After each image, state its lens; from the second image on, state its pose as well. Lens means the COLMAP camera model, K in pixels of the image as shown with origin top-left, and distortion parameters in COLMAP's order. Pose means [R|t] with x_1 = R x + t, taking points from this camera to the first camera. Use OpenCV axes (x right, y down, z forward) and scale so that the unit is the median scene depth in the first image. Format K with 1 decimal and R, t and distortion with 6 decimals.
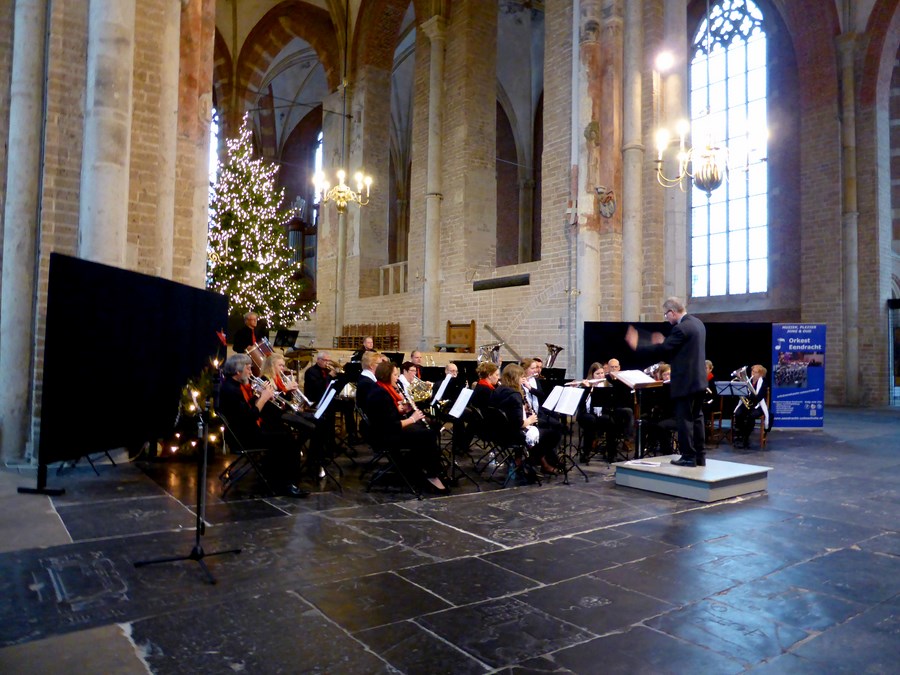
lens RADIAL K [[658.9, 0, 447.1], [0, 658.9, 336.8], [0, 0, 1]] dist [-0.038312, 0.031926]
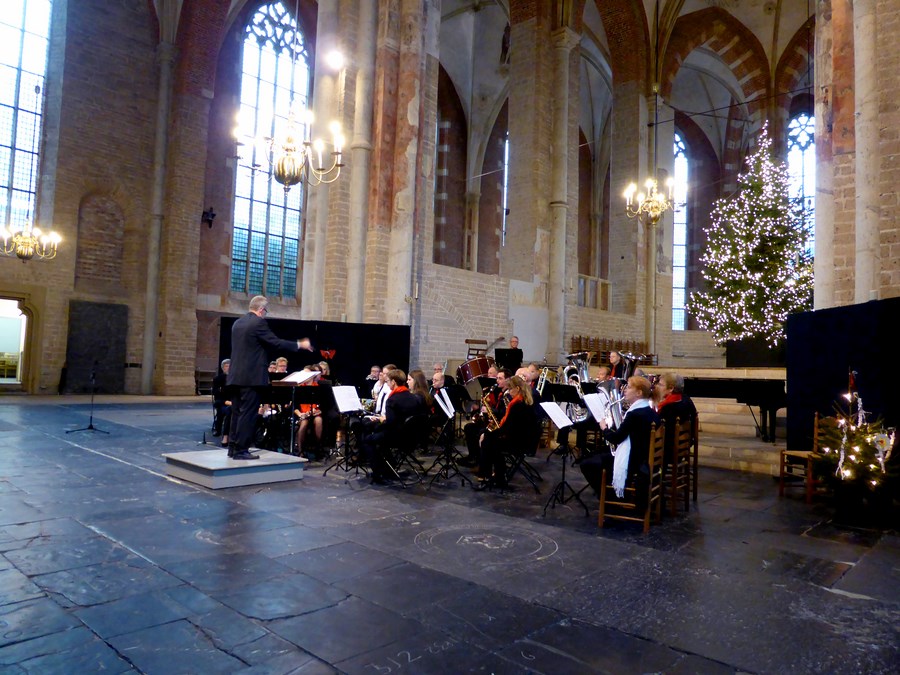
lens RADIAL K [[658.9, 0, 449.6], [0, 658.9, 346.4], [0, 0, 1]] dist [-0.038312, 0.031926]
pose [[0.183136, -0.047203, -0.981954, 1.228253], [0.005101, 0.998879, -0.047065, 0.053752], [0.983074, 0.003610, 0.183171, 0.935283]]
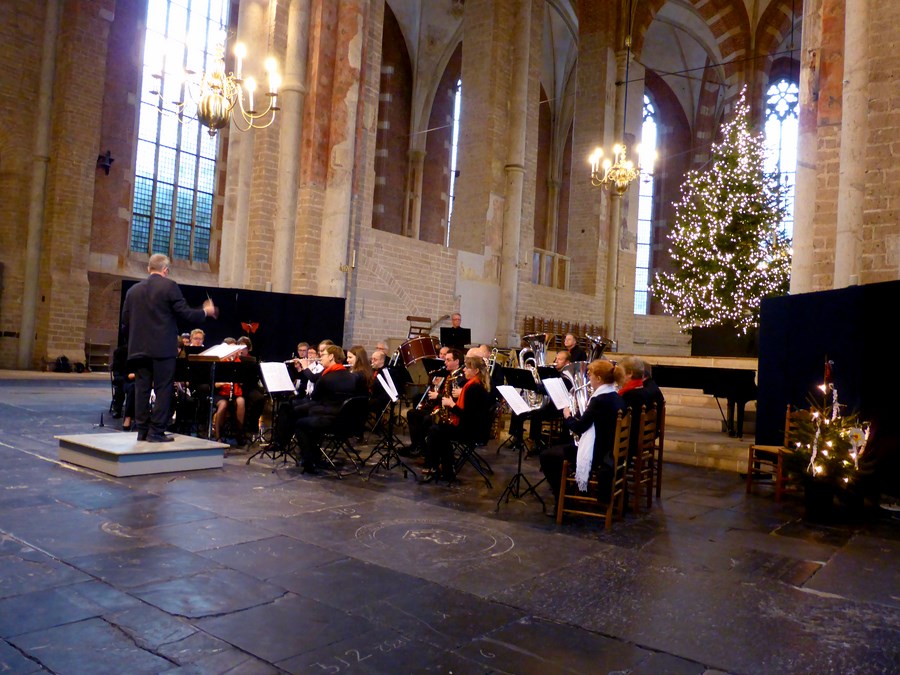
lens RADIAL K [[748.9, 0, 445.3], [0, 748.9, 345.0], [0, 0, 1]] dist [-0.013163, 0.011123]
pose [[0.267614, -0.016868, -0.963378, 1.237242], [-0.022067, 0.999477, -0.023630, 0.061010], [0.963273, 0.027583, 0.267102, 0.915957]]
